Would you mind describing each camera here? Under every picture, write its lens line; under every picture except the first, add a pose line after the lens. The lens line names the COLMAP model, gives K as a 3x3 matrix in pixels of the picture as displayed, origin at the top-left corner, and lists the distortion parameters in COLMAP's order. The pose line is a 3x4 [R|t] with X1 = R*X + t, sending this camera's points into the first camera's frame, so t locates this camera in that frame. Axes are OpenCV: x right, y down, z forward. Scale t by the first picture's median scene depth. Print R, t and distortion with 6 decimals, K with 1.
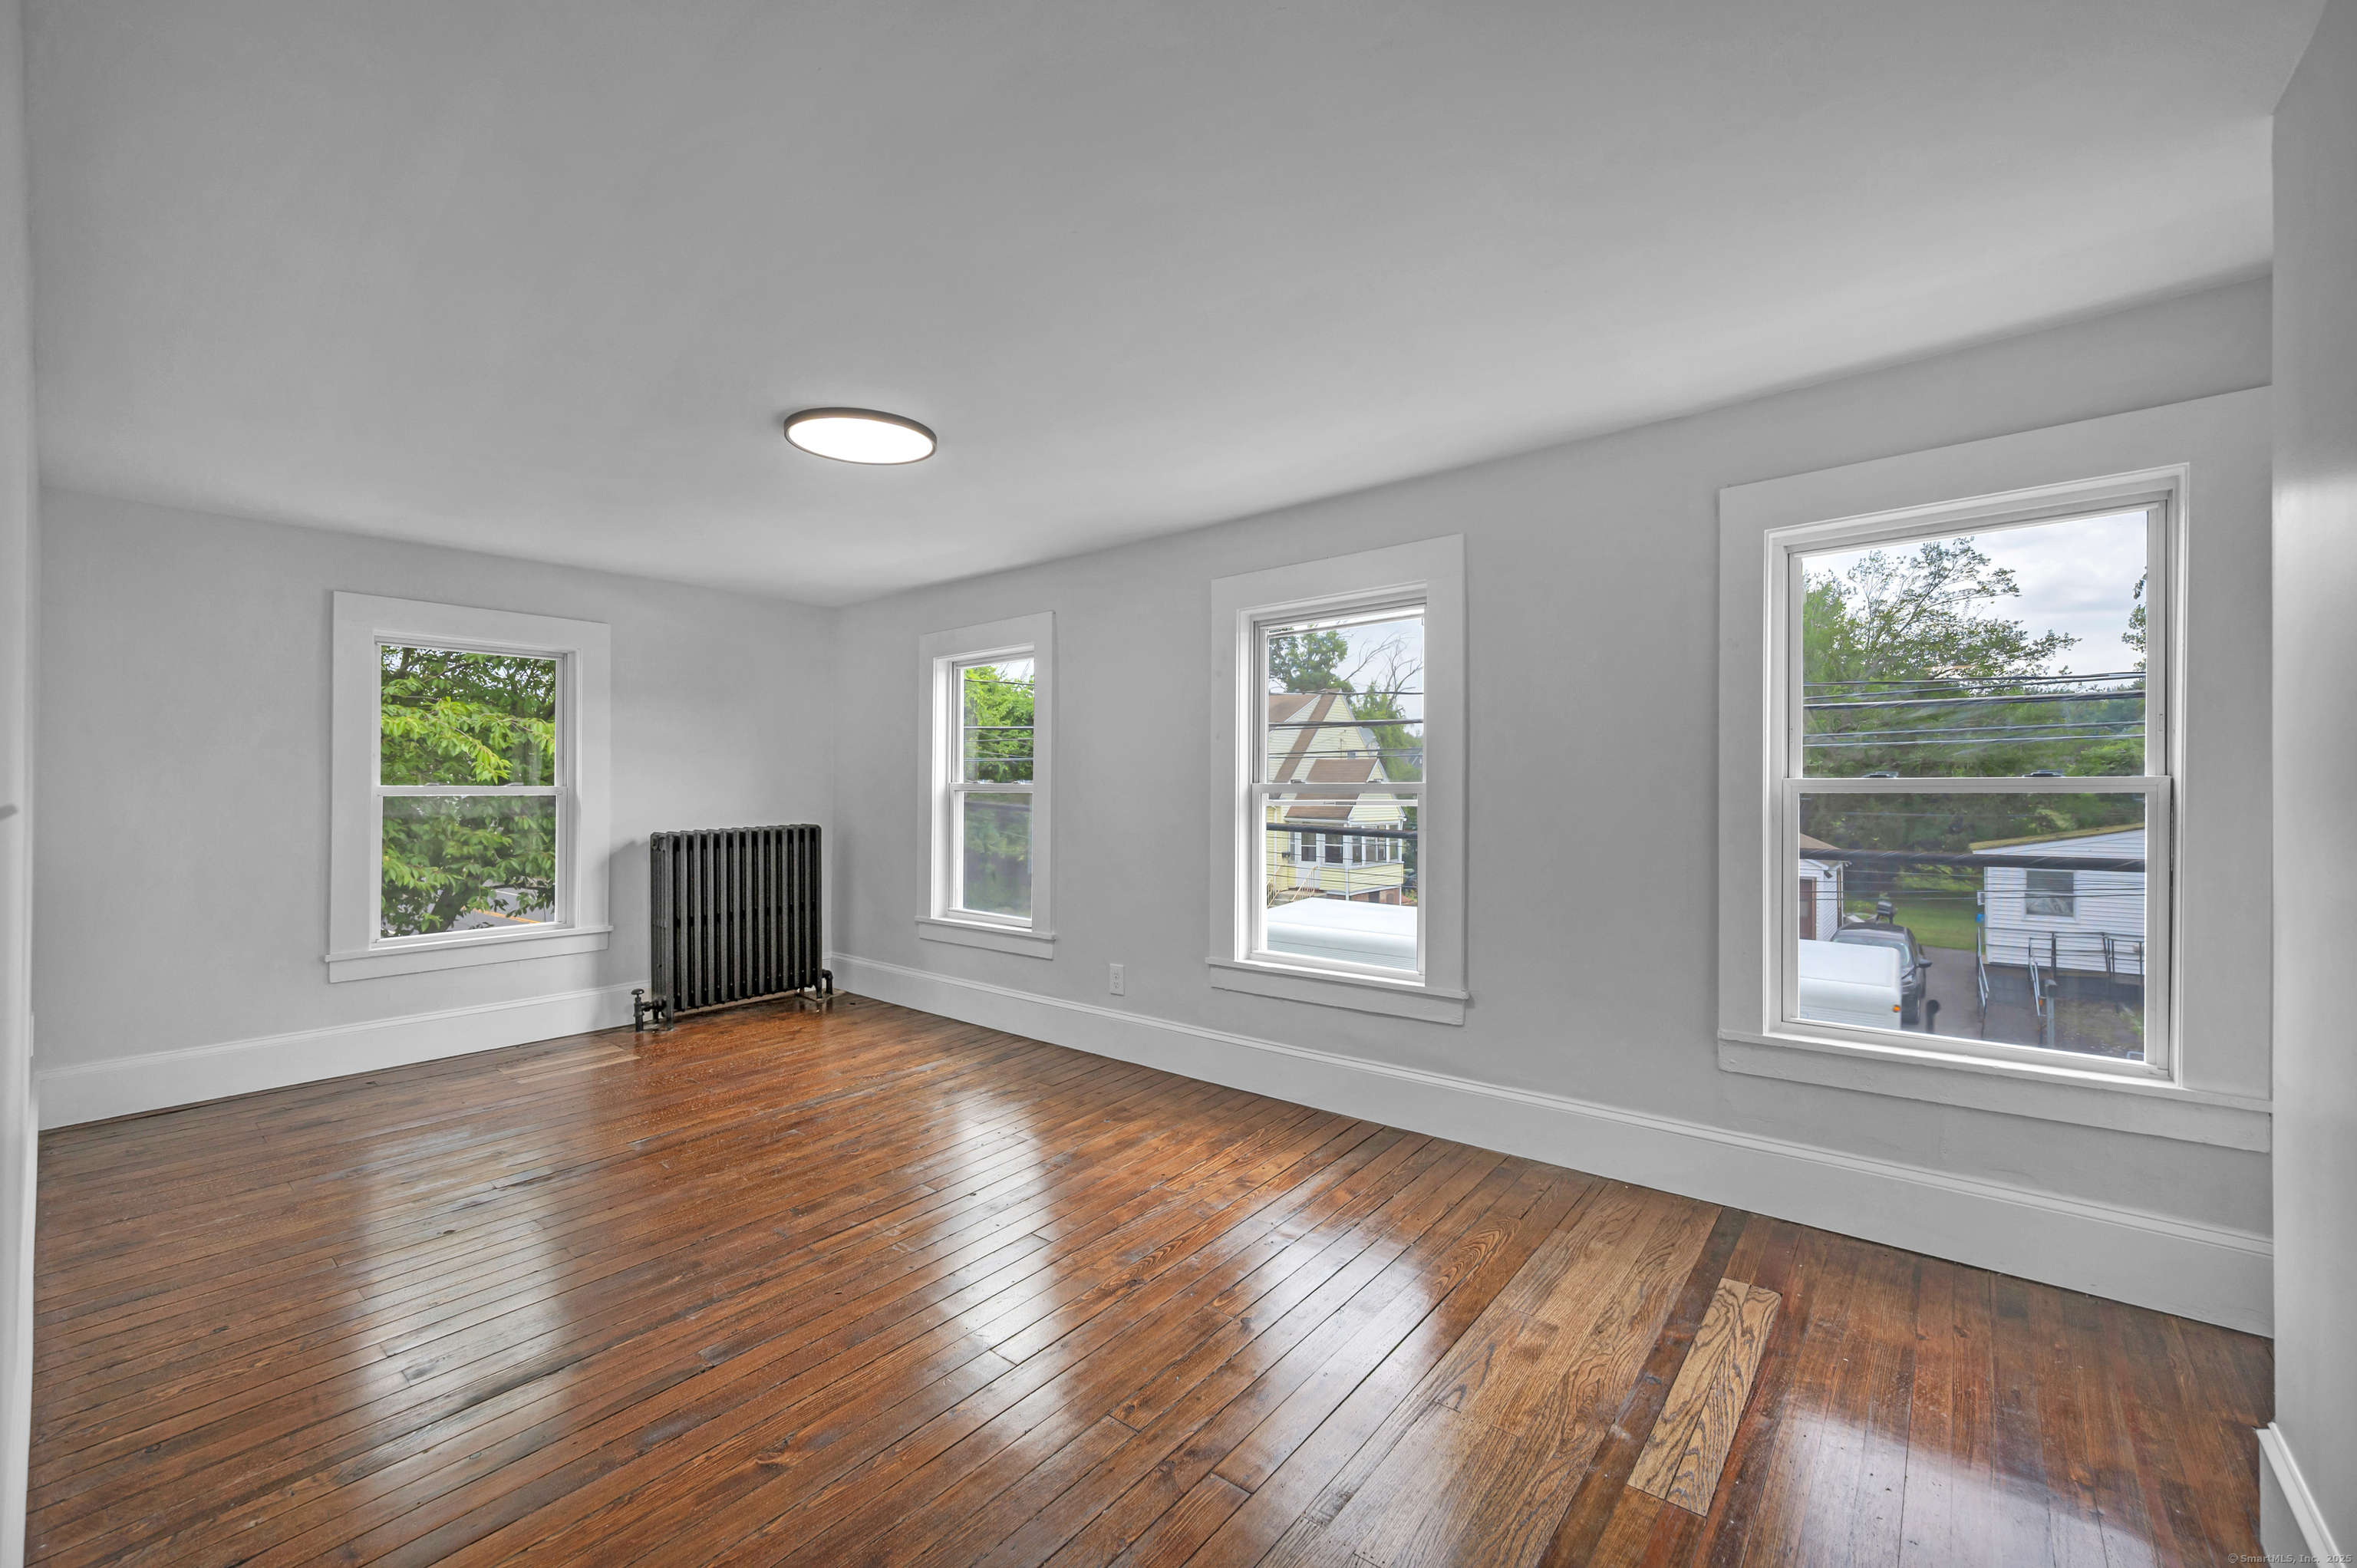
lens RADIAL K [[956.5, 0, 1174.8], [0, 956.5, 789.4], [0, 0, 1]] dist [0.000183, 0.000167]
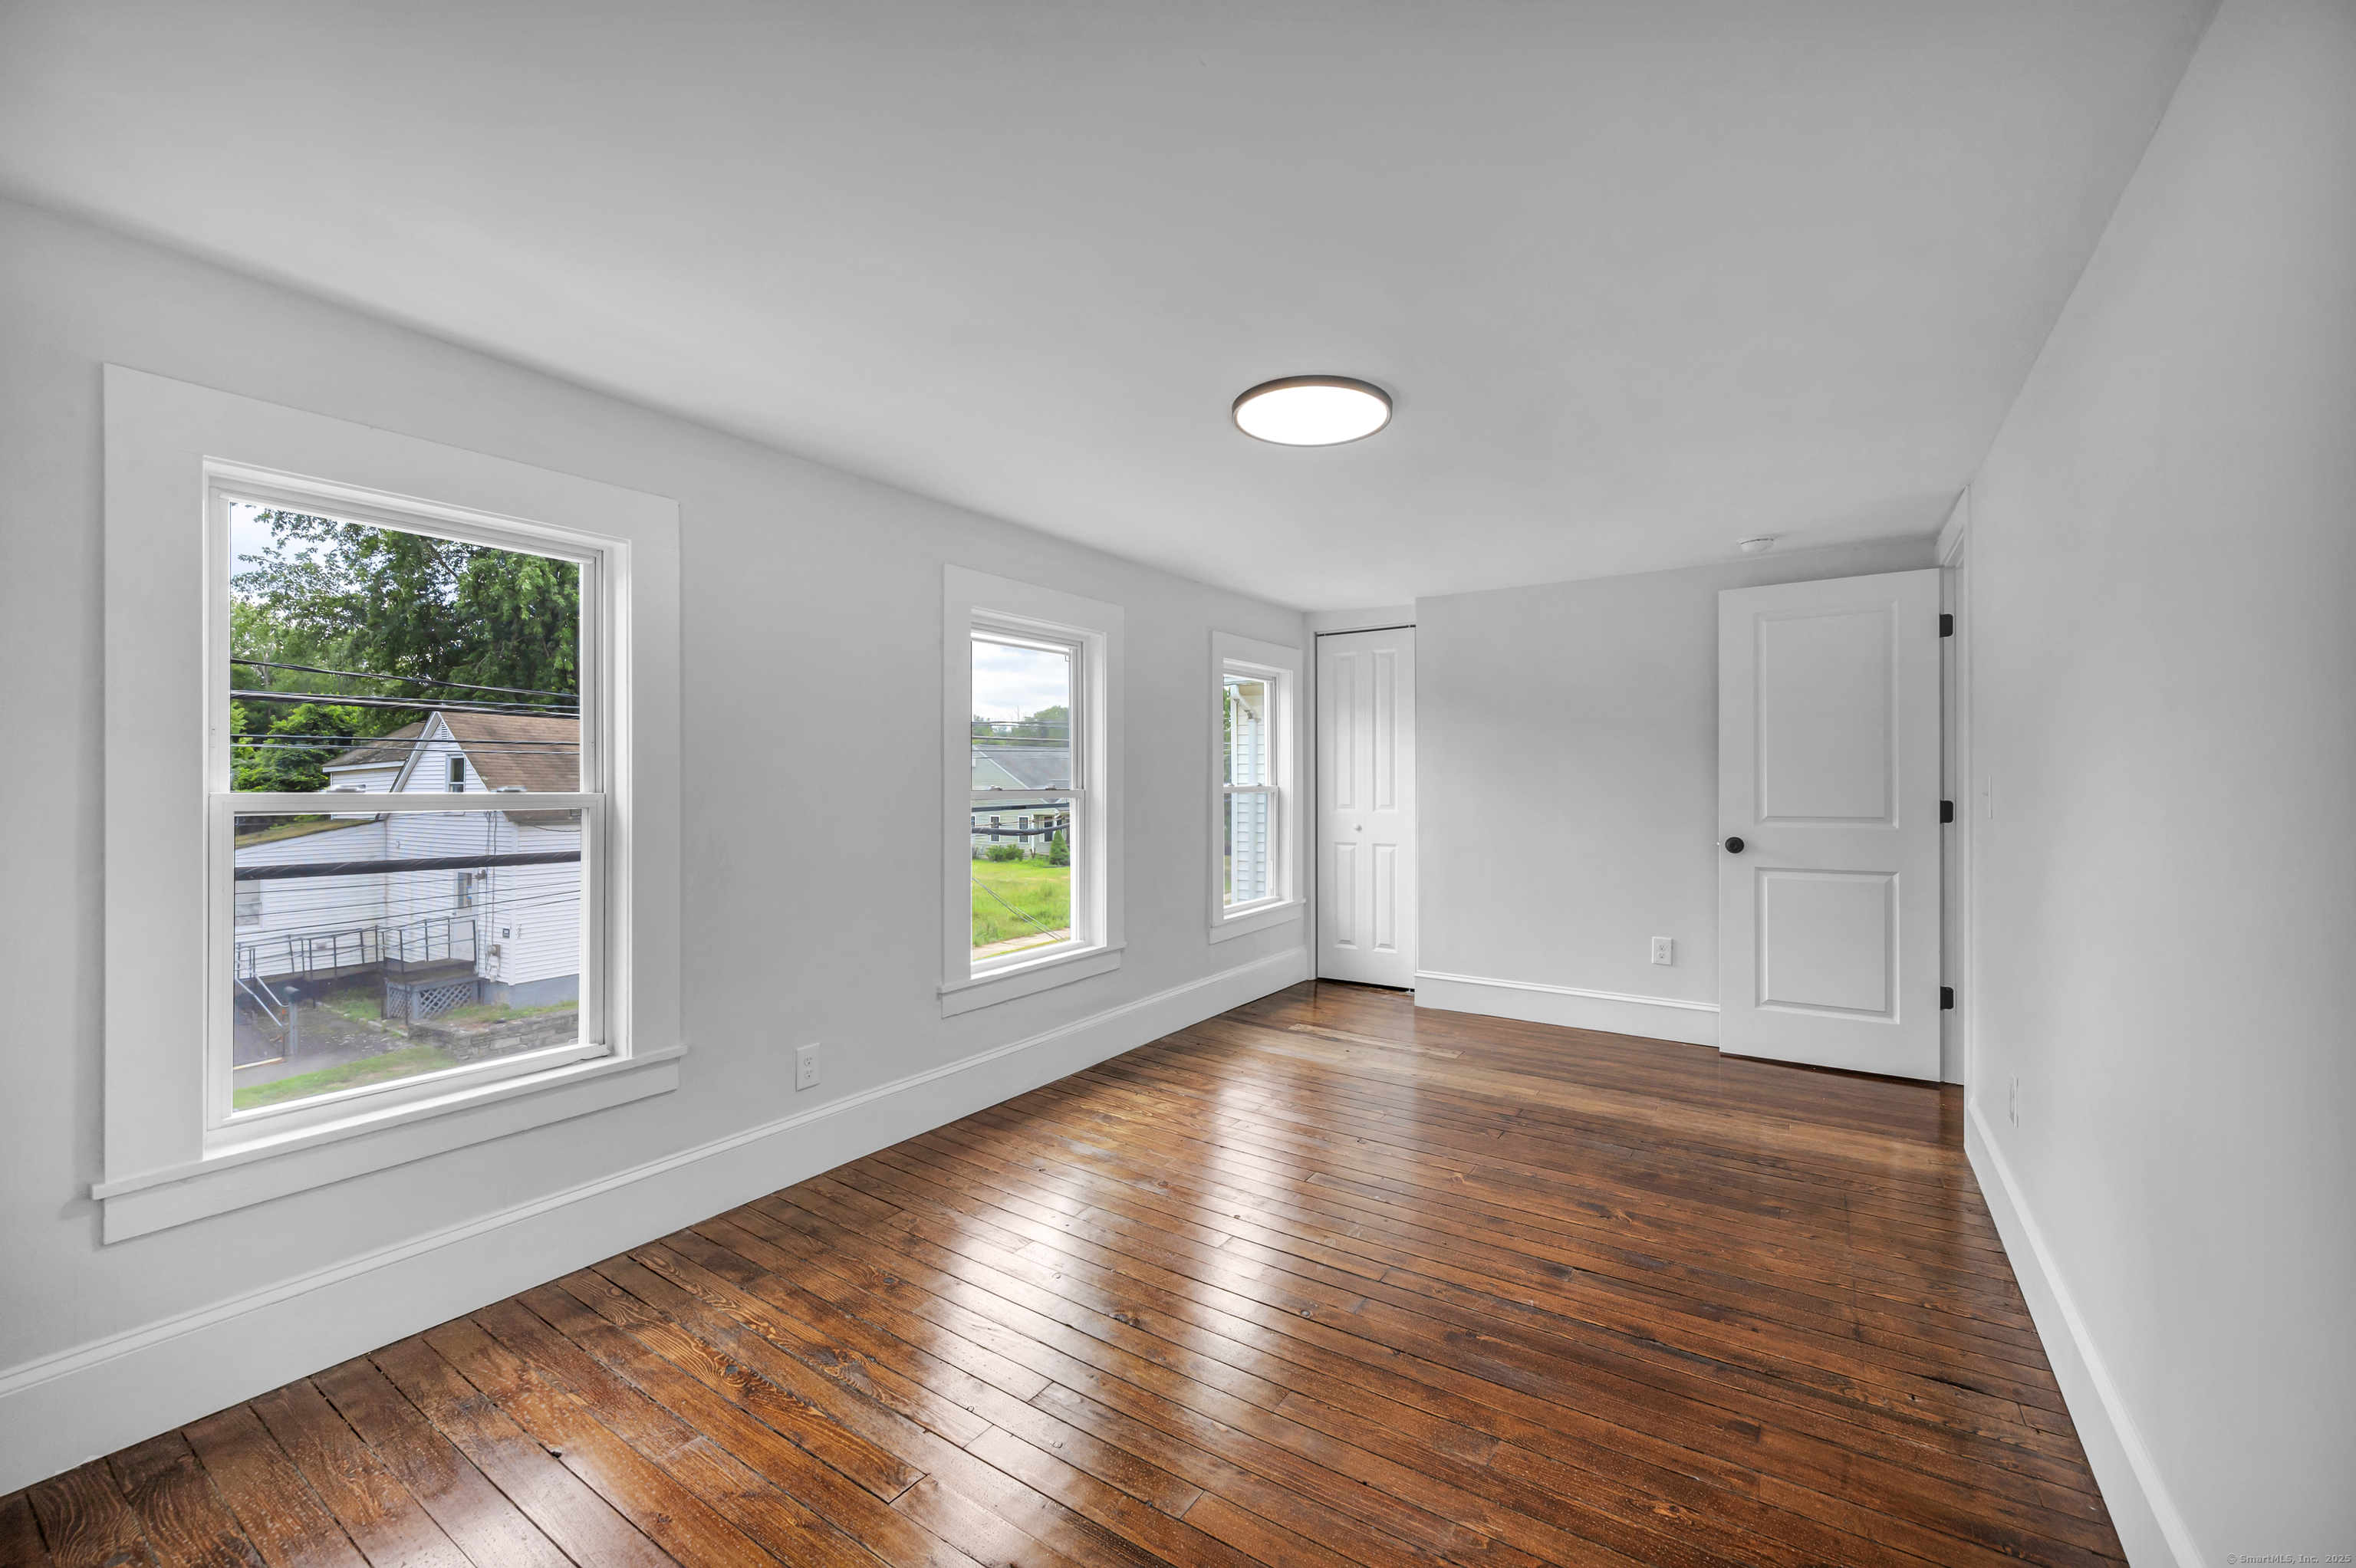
lens RADIAL K [[953.9, 0, 1163.7], [0, 953.9, 783.2], [0, 0, 1]] dist [-0.002947, 0.000387]
pose [[-0.111865, 0.008518, 0.993687, -0.878283], [0.007767, 0.999940, -0.007697, -0.008095], [-0.993693, 0.006857, -0.111925, 0.884500]]
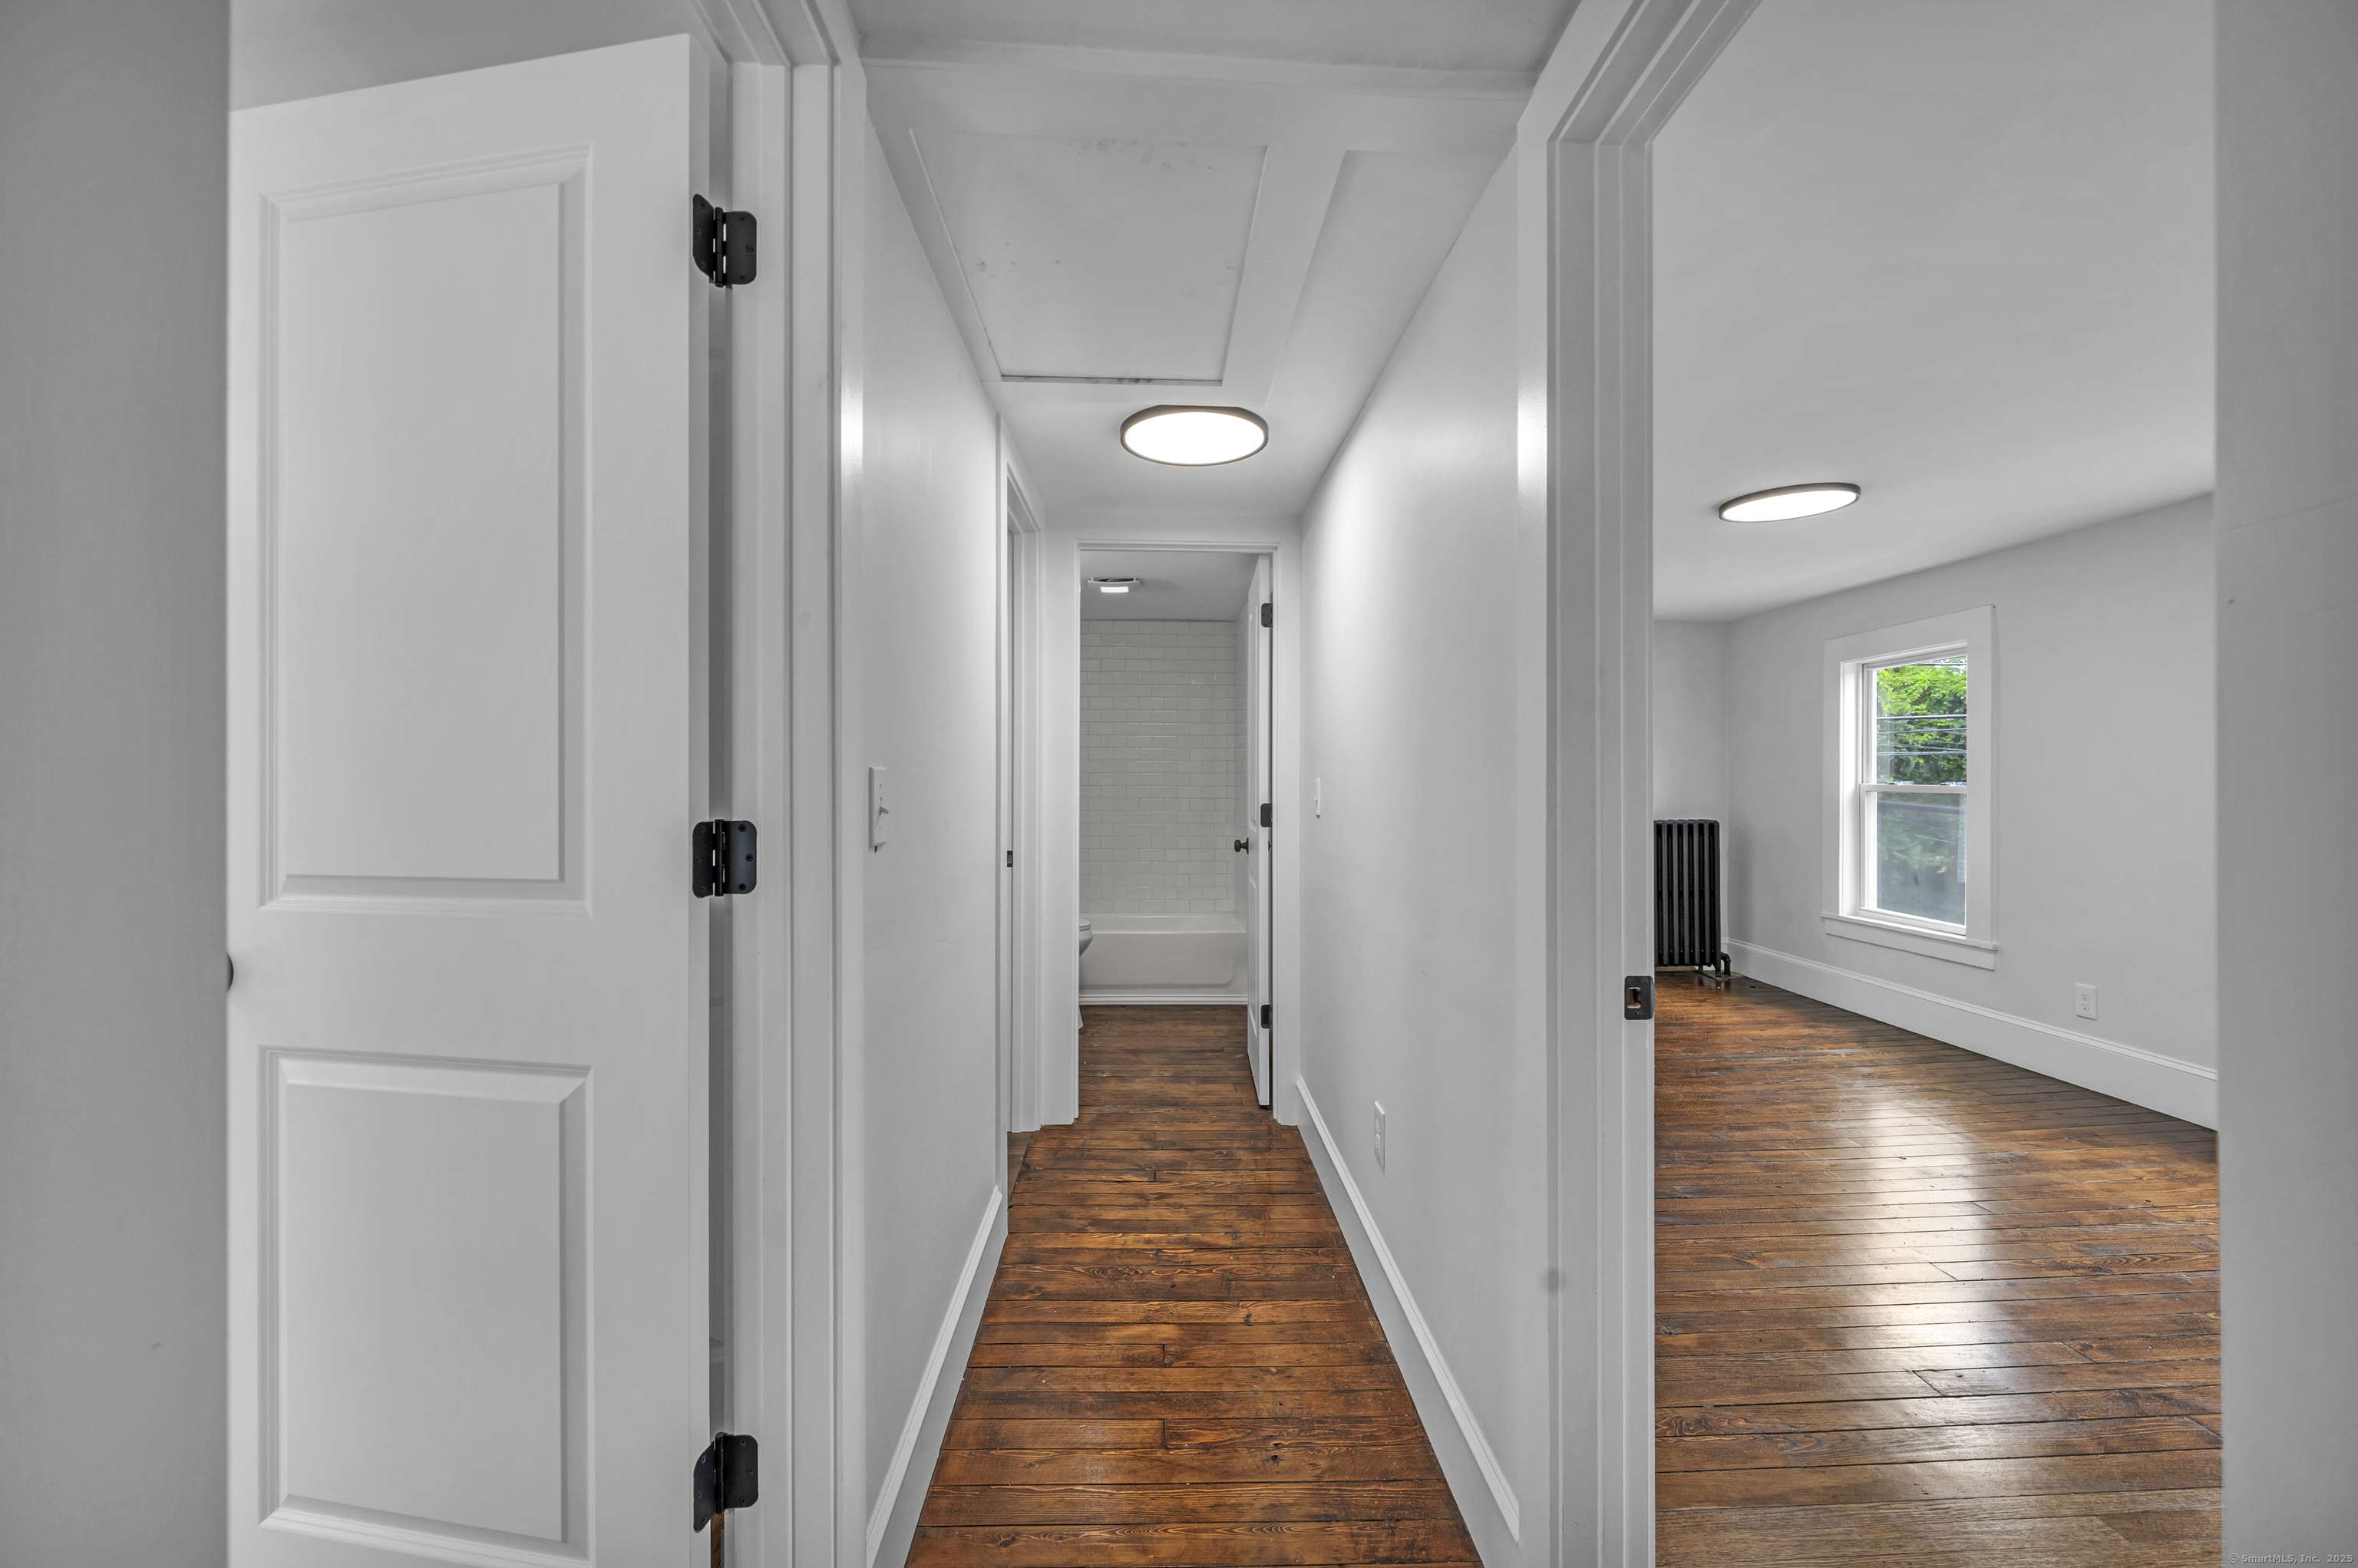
lens RADIAL K [[956.9, 0, 1173.1], [0, 956.9, 770.4], [0, 0, 1]] dist [0.000183, 0.000167]
pose [[0.671990, -0.002995, -0.740554, 0.034571], [-0.005746, 0.999941, -0.009258, -0.009795], [0.740538, 0.010477, 0.671933, -0.293759]]
